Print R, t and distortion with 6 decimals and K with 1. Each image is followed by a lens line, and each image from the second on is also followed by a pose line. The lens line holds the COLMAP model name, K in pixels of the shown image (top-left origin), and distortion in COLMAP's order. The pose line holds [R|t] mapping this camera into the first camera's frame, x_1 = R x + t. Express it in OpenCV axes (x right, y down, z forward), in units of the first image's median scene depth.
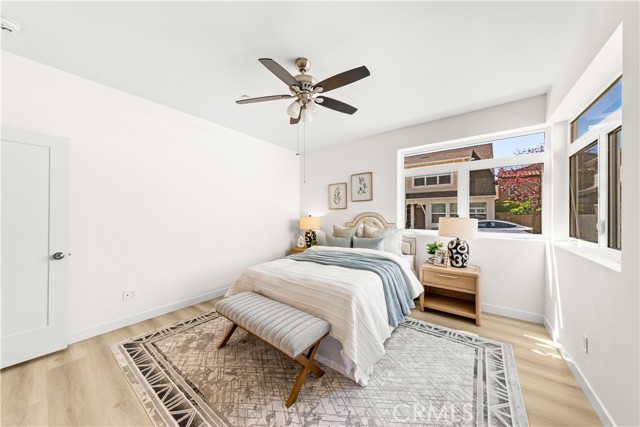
lens RADIAL K [[216.6, 0, 320.0], [0, 216.6, 213.5], [0, 0, 1]] dist [0.000711, -0.000009]
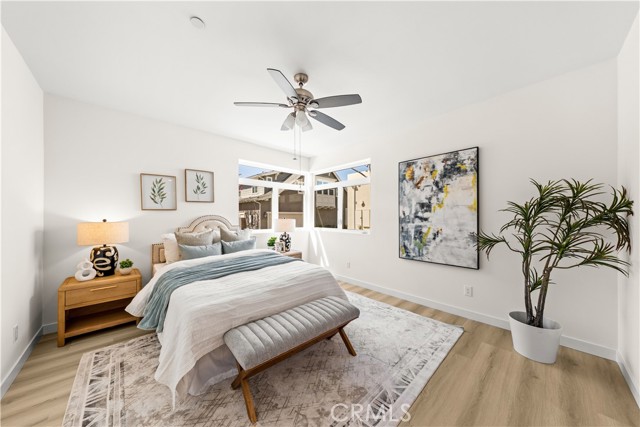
lens RADIAL K [[216.6, 0, 320.0], [0, 216.6, 213.5], [0, 0, 1]] dist [0.000711, -0.000009]
pose [[0.140793, 0.010499, 0.989983, -0.631010], [-0.004217, 0.999941, -0.010005, -0.004689], [-0.990030, -0.002767, 0.140829, 0.407464]]
